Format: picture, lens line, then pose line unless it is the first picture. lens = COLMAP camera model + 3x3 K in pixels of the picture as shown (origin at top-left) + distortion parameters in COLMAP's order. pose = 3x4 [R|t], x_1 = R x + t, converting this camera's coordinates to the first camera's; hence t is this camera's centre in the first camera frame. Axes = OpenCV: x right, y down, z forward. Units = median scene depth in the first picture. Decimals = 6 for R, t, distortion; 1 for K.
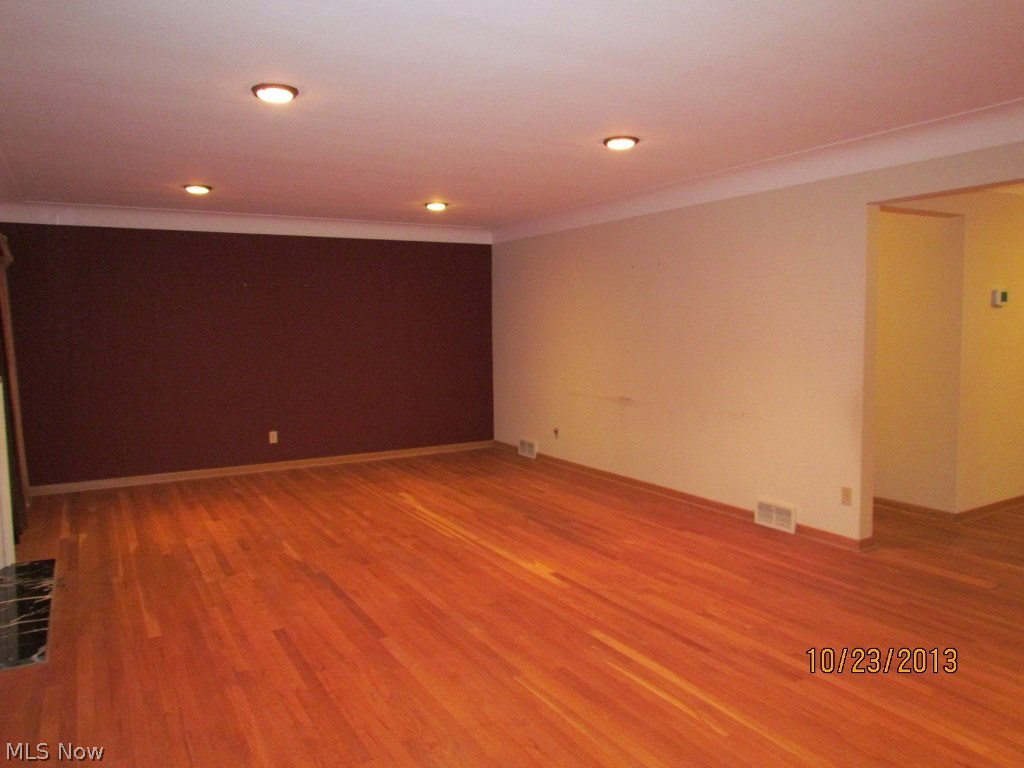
lens RADIAL K [[732.4, 0, 512.0], [0, 732.4, 384.0], [0, 0, 1]] dist [-0.068634, 0.049243]
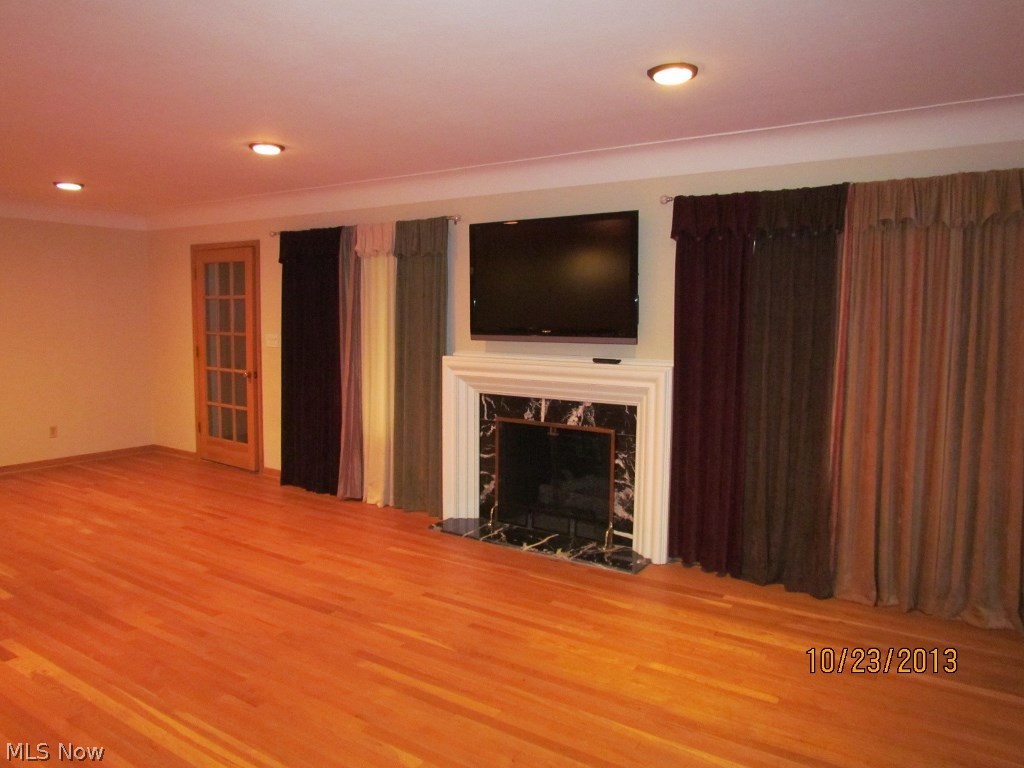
lens RADIAL K [[732.4, 0, 512.0], [0, 732.4, 384.0], [0, 0, 1]] dist [-0.068634, 0.049243]
pose [[-0.903978, 0.041158, -0.425593, -0.109842], [-0.036830, 0.984162, 0.173404, -0.163132], [0.425990, 0.172428, -0.888145, 1.846064]]
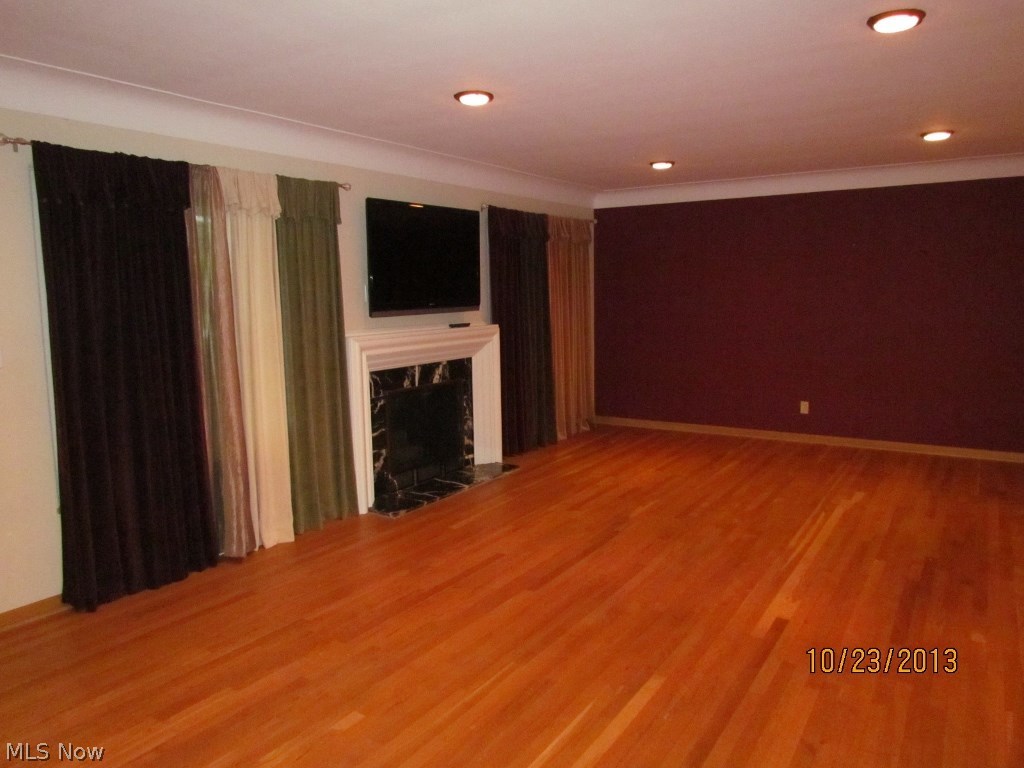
lens RADIAL K [[732.4, 0, 512.0], [0, 732.4, 384.0], [0, 0, 1]] dist [-0.068634, 0.049243]
pose [[0.438371, 0.118522, -0.890945, 0.595570], [-0.065205, 0.992849, 0.099995, -0.047592], [0.896426, 0.014259, 0.442965, 0.402153]]
